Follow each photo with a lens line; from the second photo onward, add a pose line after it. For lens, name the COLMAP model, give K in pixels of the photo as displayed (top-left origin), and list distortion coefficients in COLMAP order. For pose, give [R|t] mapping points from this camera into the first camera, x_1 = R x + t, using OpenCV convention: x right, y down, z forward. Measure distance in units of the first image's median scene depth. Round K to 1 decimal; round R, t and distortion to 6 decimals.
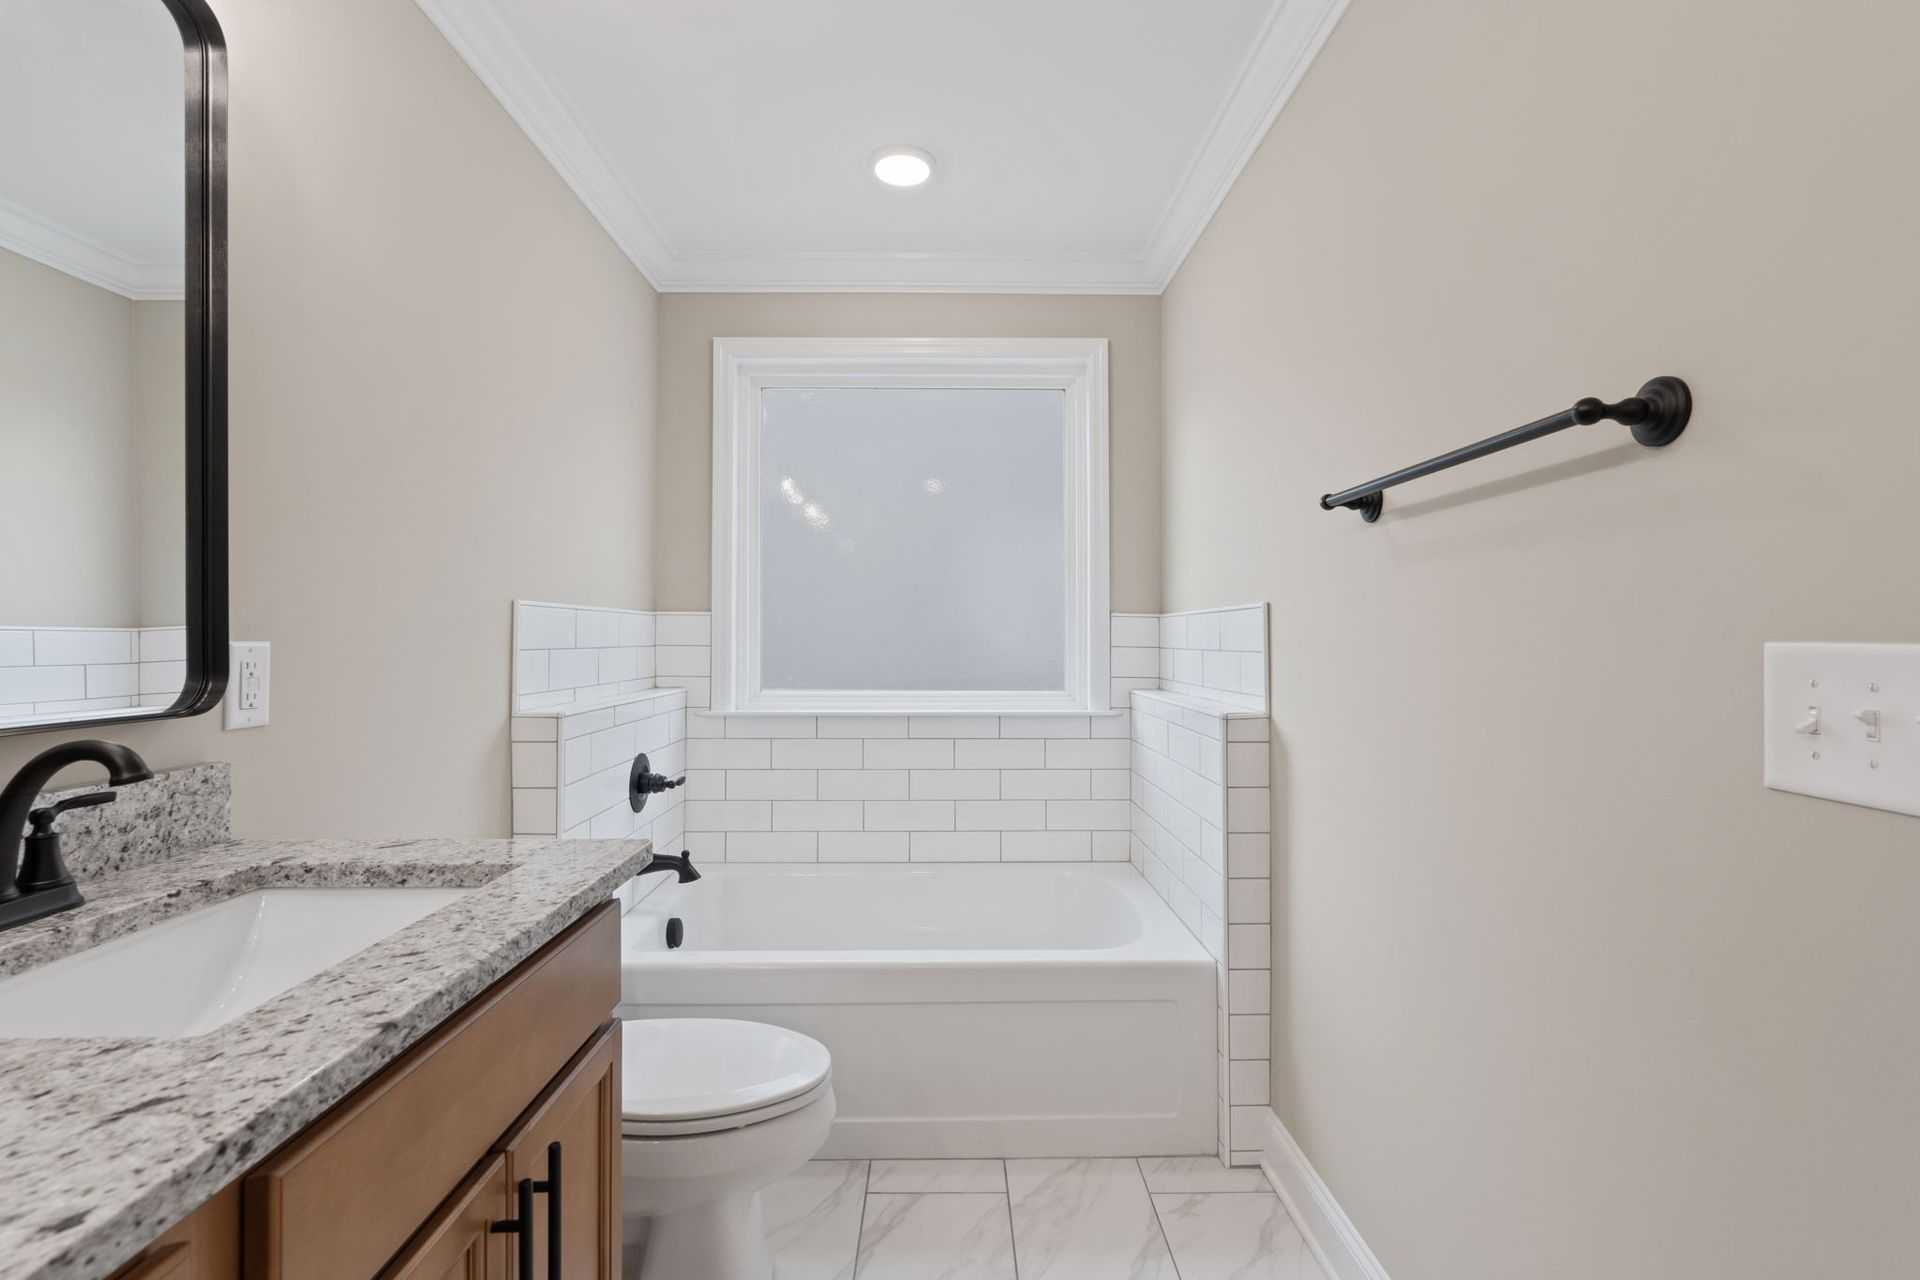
lens RADIAL K [[853.2, 0, 968.1], [0, 853.2, 639.4], [0, 0, 1]] dist [0.000959, -0.000940]
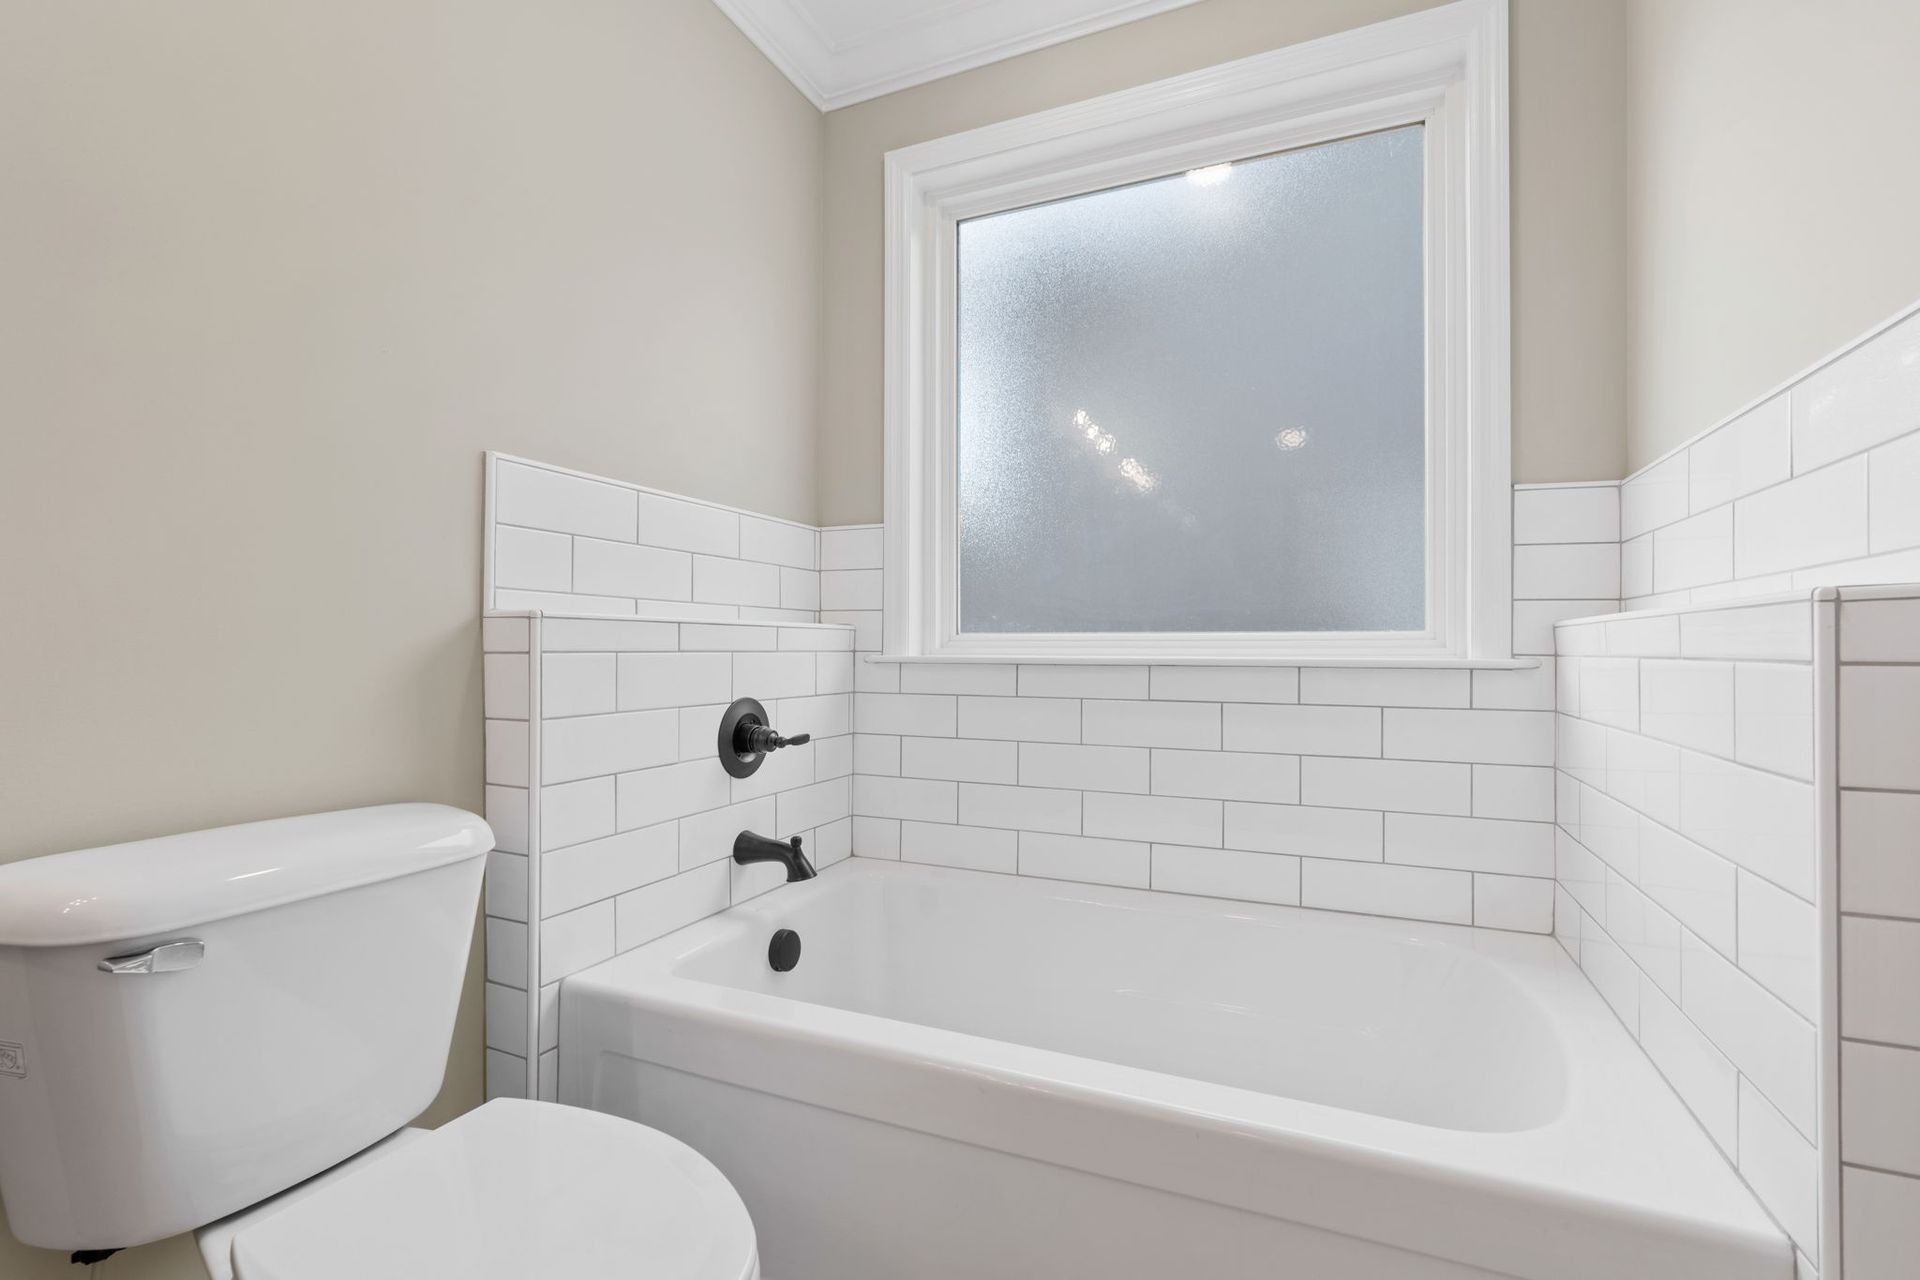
lens RADIAL K [[853.2, 0, 972.1], [0, 853.2, 649.8], [0, 0, 1]] dist [0.000959, -0.000940]
pose [[0.906613, -0.001311, -0.421961, 0.093063], [0.001513, 0.999999, 0.000144, 0.086882], [0.421961, -0.000769, 0.906614, 0.392571]]
